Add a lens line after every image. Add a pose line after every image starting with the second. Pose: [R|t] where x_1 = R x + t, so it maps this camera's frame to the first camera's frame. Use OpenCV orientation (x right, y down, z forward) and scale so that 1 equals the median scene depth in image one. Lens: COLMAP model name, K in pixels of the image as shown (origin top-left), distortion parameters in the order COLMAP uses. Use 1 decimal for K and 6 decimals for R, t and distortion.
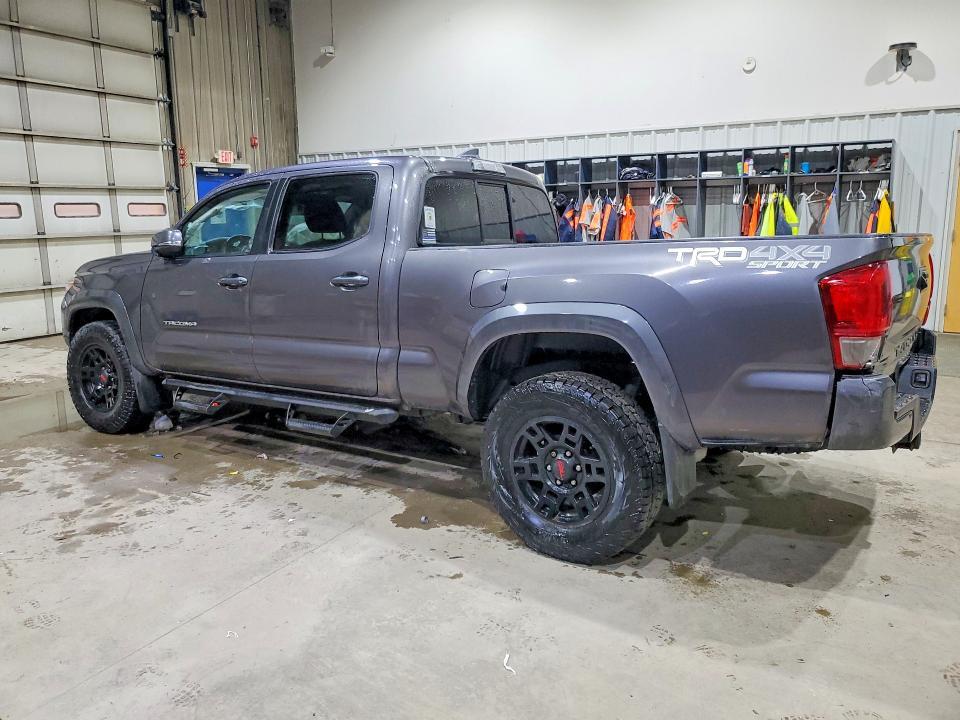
lens RADIAL K [[766.0, 0, 477.0], [0, 766.0, 359.0], [0, 0, 1]] dist [0.000350, -0.004393]
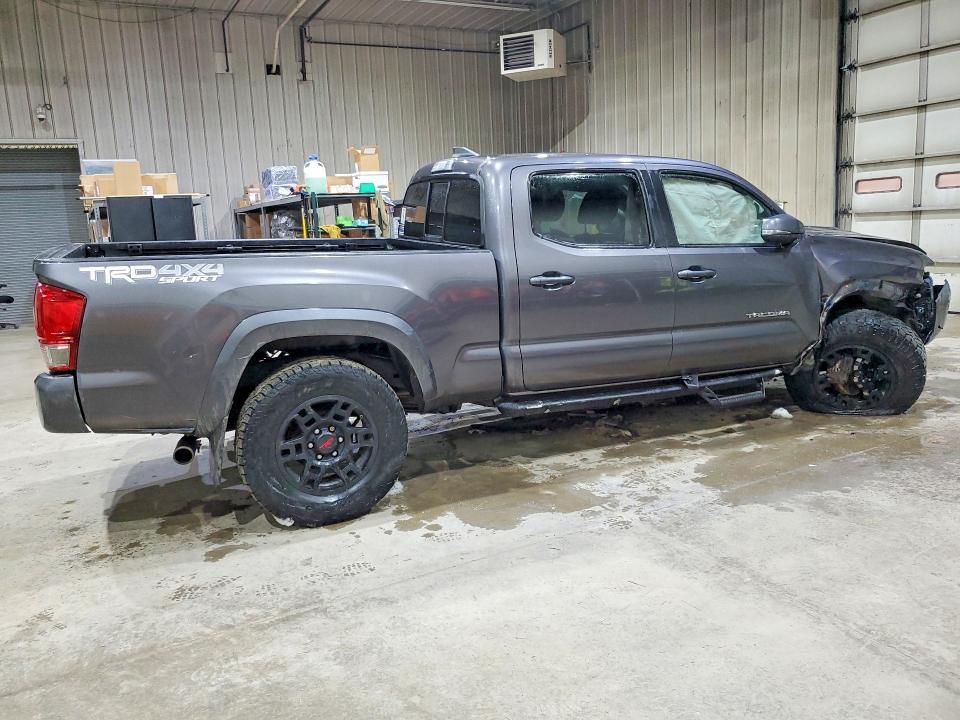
lens RADIAL K [[766.0, 0, 478.9], [0, 766.0, 360.7], [0, 0, 1]] dist [0.000350, -0.004393]
pose [[-0.534553, 0.196907, -0.821876, 0.950143], [-0.102913, 0.950076, 0.294557, -0.330568], [0.838845, 0.242038, -0.487602, 1.685991]]
